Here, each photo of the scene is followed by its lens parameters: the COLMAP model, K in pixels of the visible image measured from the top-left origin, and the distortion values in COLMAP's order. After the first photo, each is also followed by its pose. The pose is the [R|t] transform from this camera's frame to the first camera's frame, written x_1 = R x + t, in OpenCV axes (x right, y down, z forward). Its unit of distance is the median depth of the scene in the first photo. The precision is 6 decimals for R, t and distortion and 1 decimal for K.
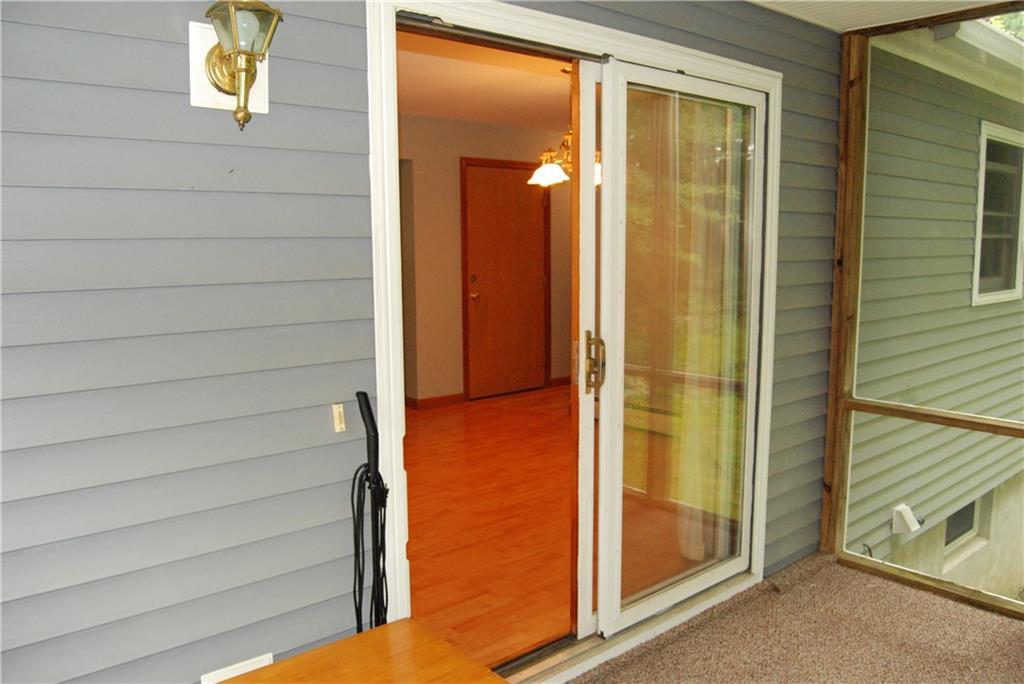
lens RADIAL K [[804.5, 0, 513.7], [0, 804.5, 350.5], [0, 0, 1]] dist [-0.077860, 0.009207]
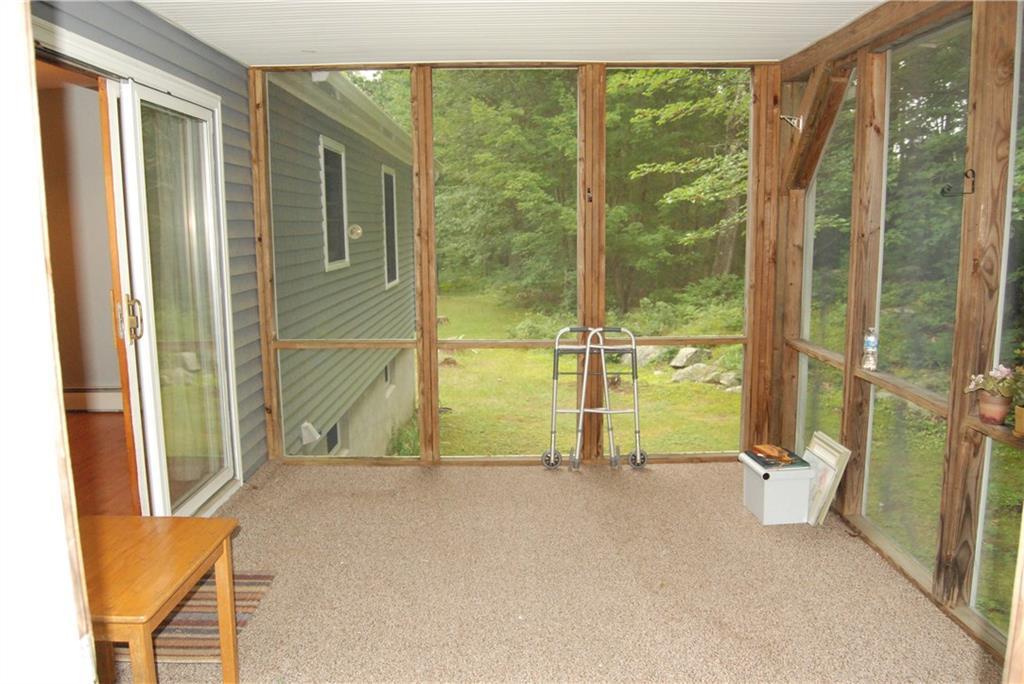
lens RADIAL K [[804.5, 0, 513.7], [0, 804.5, 350.5], [0, 0, 1]] dist [-0.077860, 0.009207]
pose [[0.658028, -0.116995, 0.743849, -0.342459], [0.108723, 0.992266, 0.059887, 0.042226], [-0.745103, 0.041466, 0.665659, -0.212035]]
